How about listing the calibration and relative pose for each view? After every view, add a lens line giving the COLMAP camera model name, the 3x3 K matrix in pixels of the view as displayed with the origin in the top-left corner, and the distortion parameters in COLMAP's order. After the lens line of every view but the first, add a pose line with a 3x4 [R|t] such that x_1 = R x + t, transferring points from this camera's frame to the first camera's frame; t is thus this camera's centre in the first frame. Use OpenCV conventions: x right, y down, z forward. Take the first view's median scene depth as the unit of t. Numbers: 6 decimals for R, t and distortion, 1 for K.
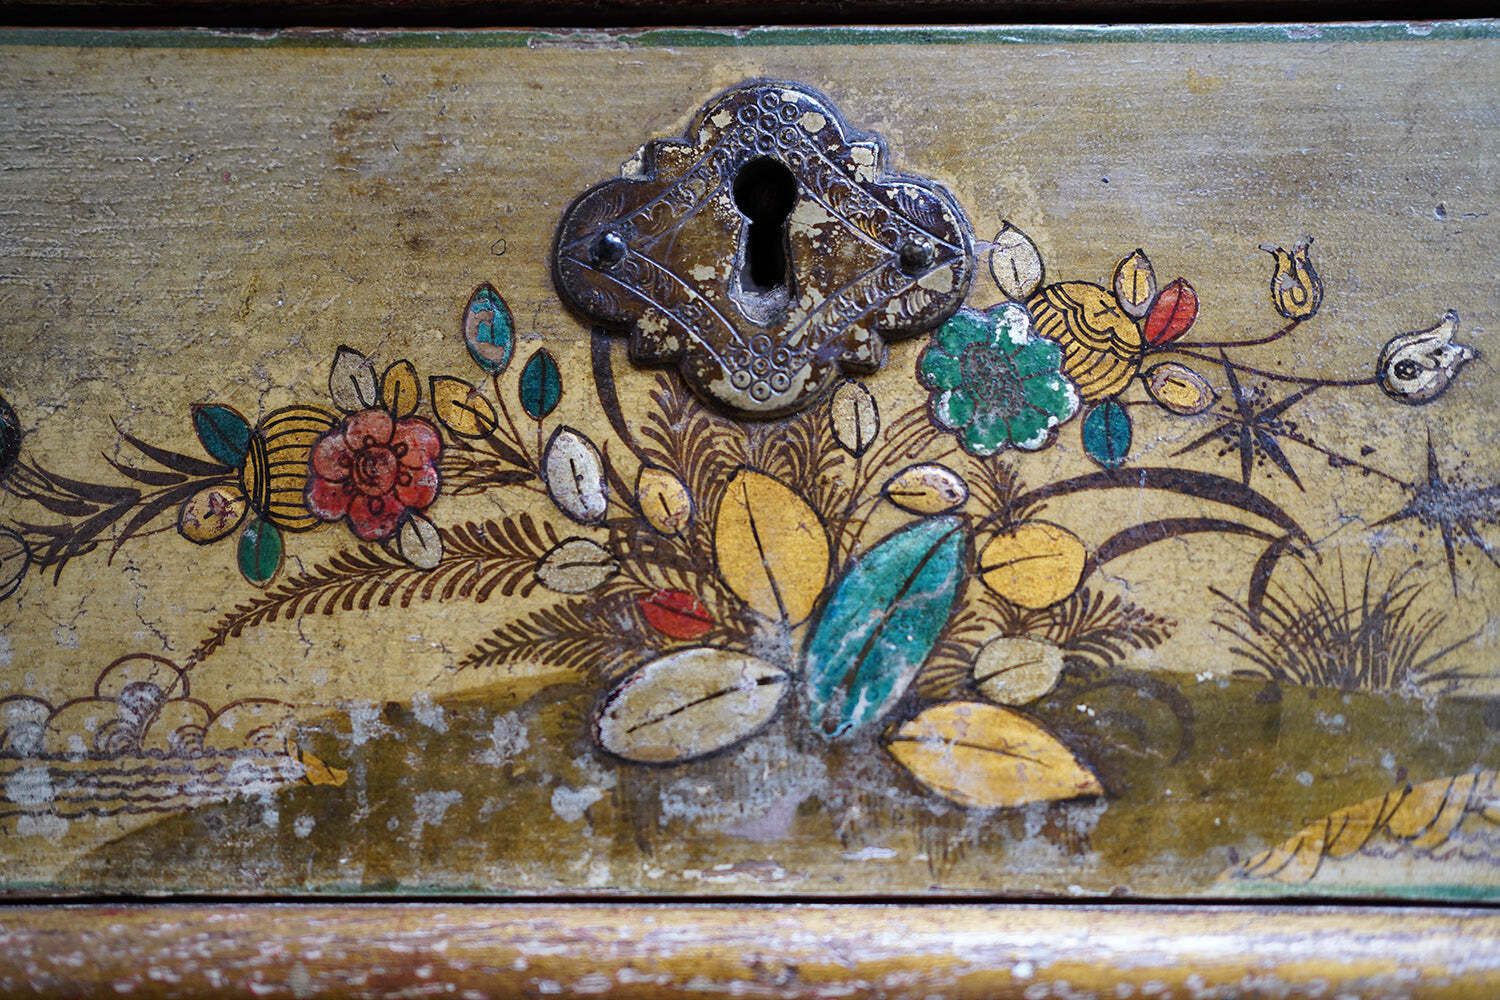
lens RADIAL K [[1527.4, 0, 745.2], [0, 1527.4, 485.5], [0, 0, 1]] dist [0.011747, 0.000000]
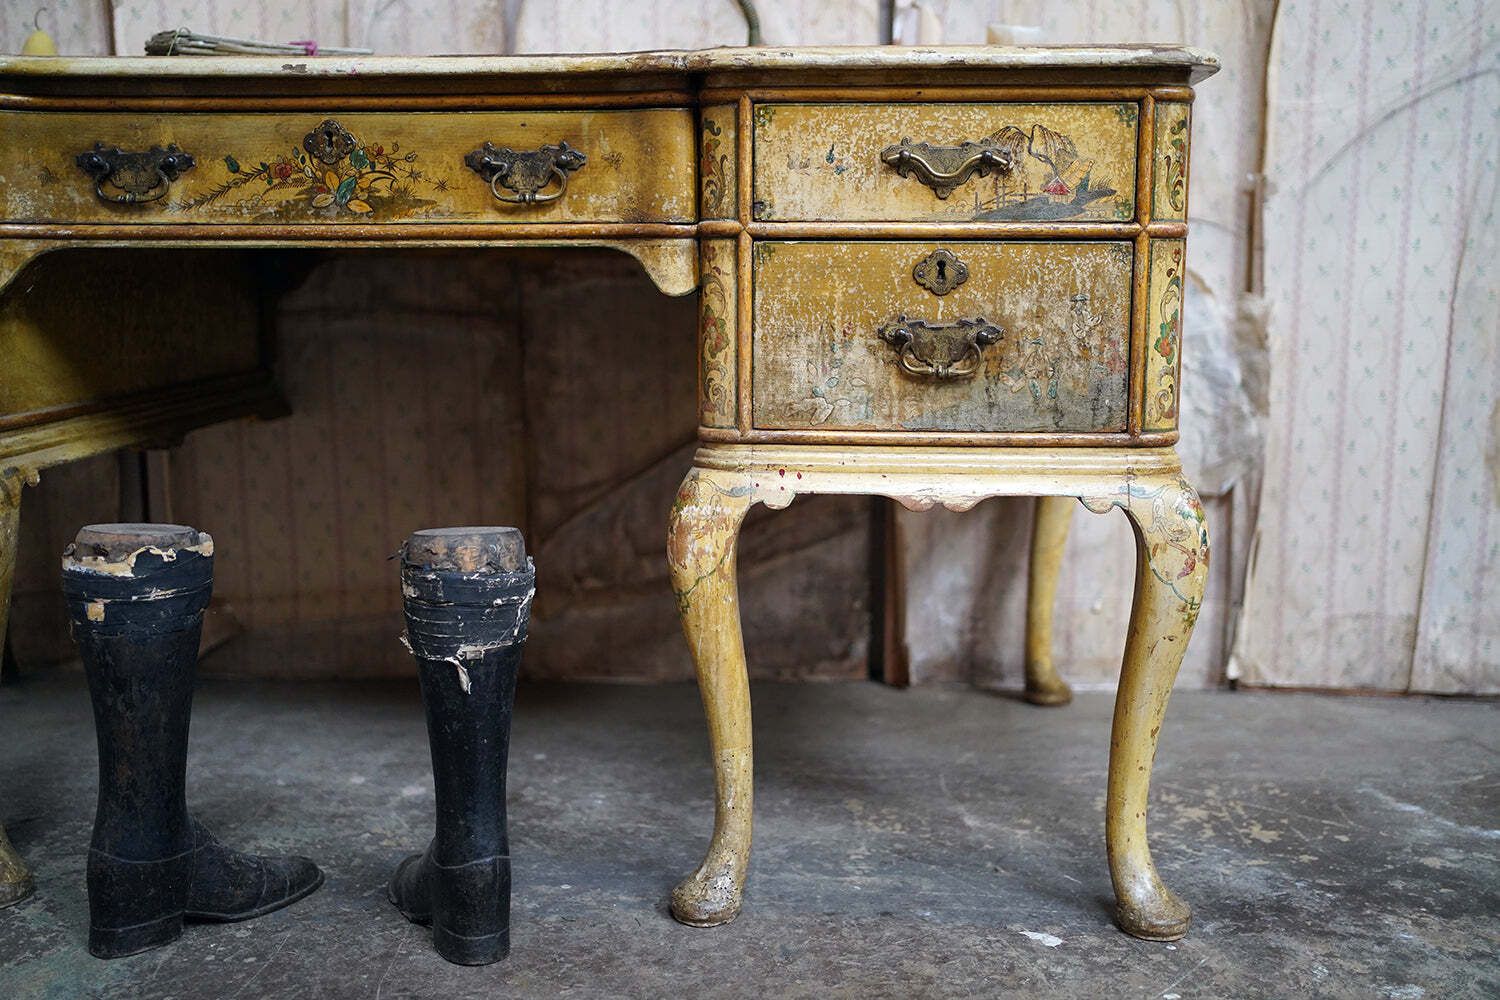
lens RADIAL K [[1527.4, 0, 762.3], [0, 1527.4, 489.6], [0, 0, 1]] dist [0.011747, 0.000000]
pose [[0.999043, 0.004624, -0.043501, 2.647328], [0.005264, 0.974464, 0.224481, -0.170674], [0.043429, -0.224496, 0.973507, -7.134309]]
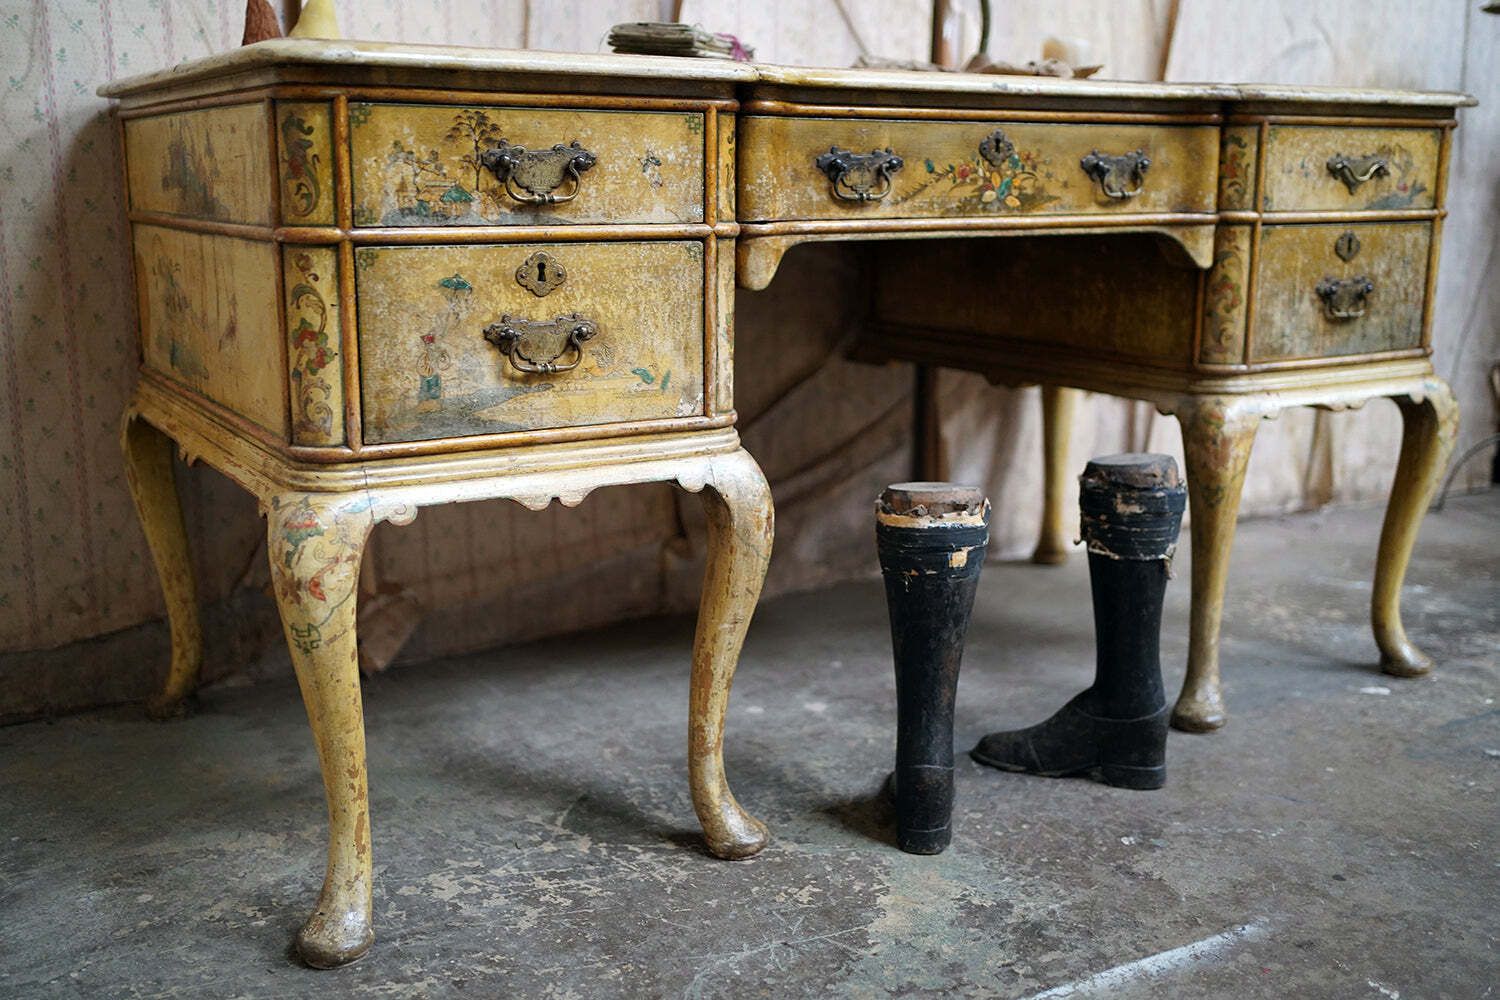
lens RADIAL K [[1527.4, 0, 765.2], [0, 1527.4, 499.7], [0, 0, 1]] dist [0.011747, 0.000000]
pose [[0.838354, -0.114186, 0.533032, -6.560616], [-0.042254, 0.961262, 0.272378, -0.585648], [-0.543485, -0.250872, 0.801053, -6.422143]]
